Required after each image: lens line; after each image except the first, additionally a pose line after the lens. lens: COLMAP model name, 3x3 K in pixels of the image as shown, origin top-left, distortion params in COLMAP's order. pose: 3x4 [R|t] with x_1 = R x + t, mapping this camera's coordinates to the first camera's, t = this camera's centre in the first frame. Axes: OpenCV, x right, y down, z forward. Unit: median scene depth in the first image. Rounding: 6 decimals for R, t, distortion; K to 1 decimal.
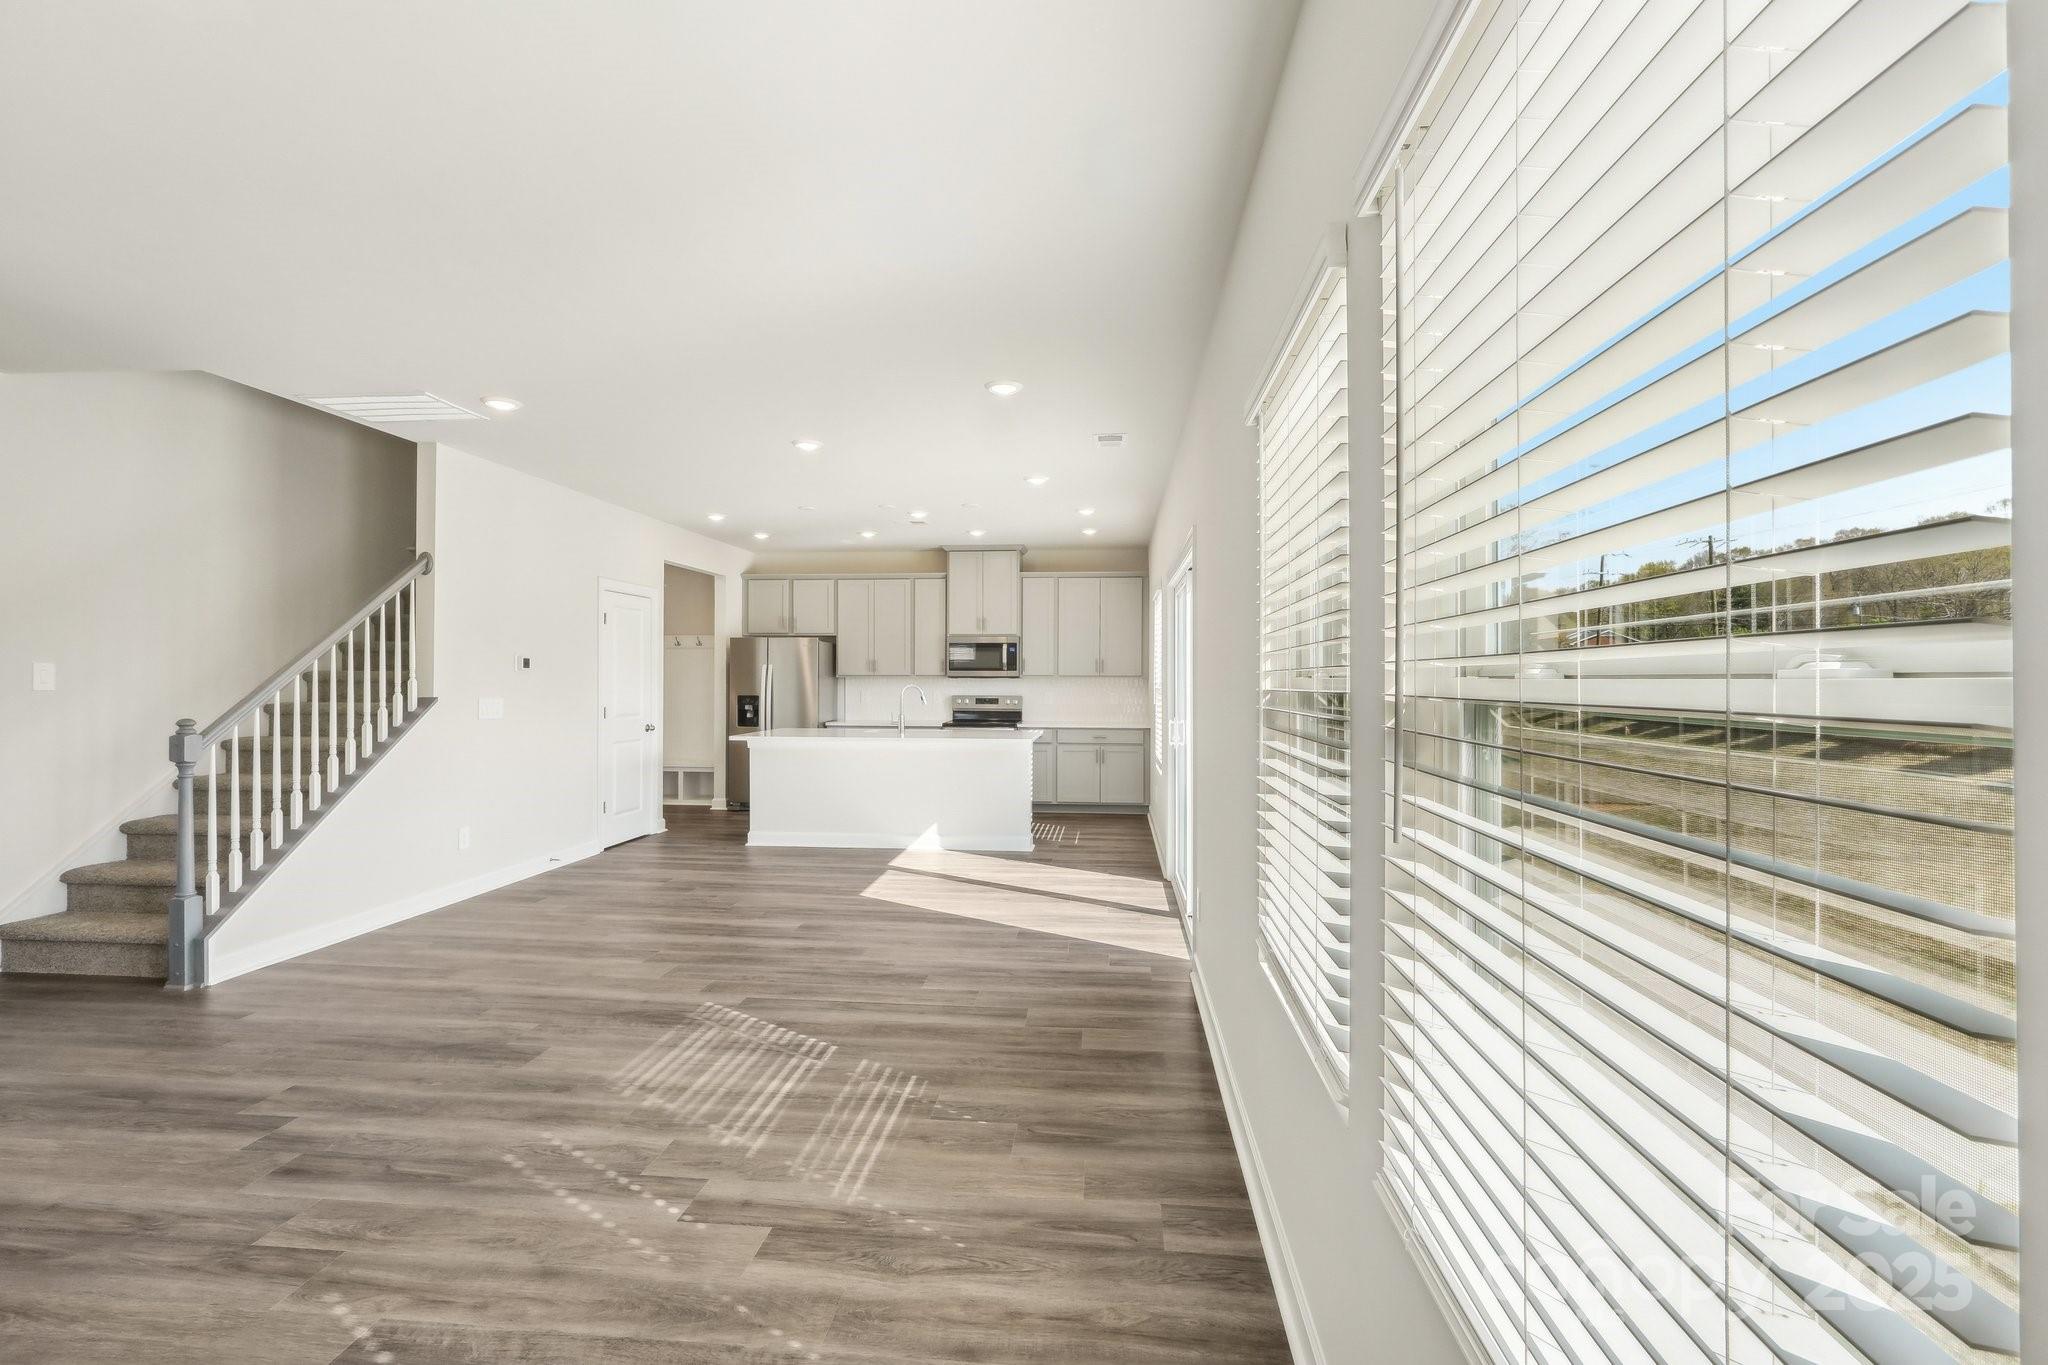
lens RADIAL K [[864.0, 0, 1040.3], [0, 864.0, 681.9], [0, 0, 1]] dist [-0.012364, 0.002845]
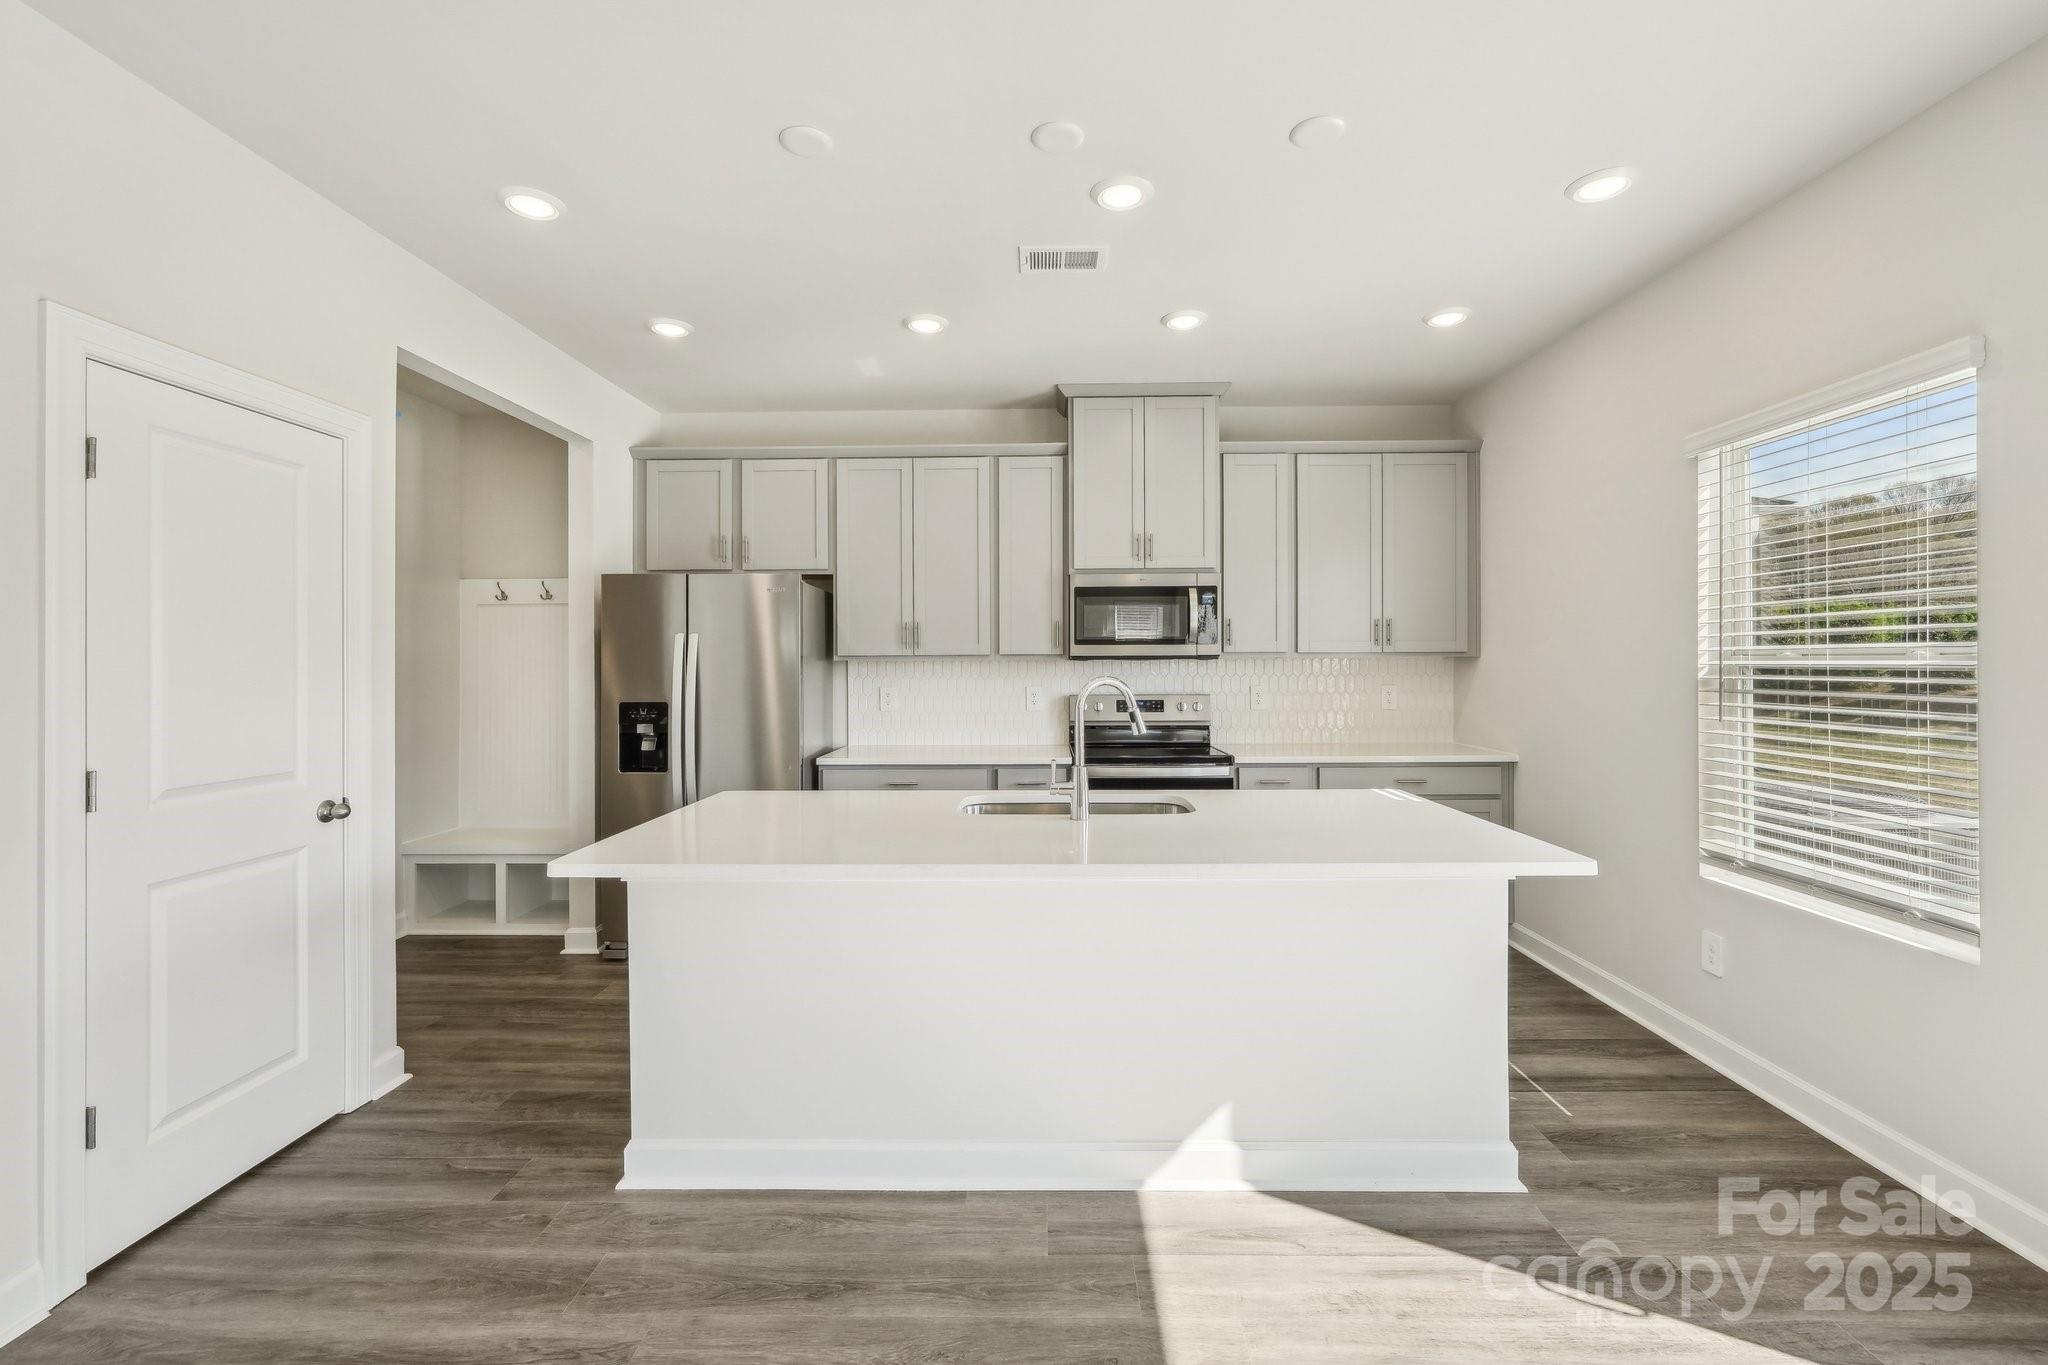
lens RADIAL K [[864.0, 0, 1030.5], [0, 864.0, 657.1], [0, 0, 1]] dist [-0.012364, 0.002845]
pose [[0.997584, -0.006253, 0.069187, -0.393612], [0.006749, 0.999953, -0.006937, -0.007052], [-0.069141, 0.007387, 0.997580, 1.256468]]
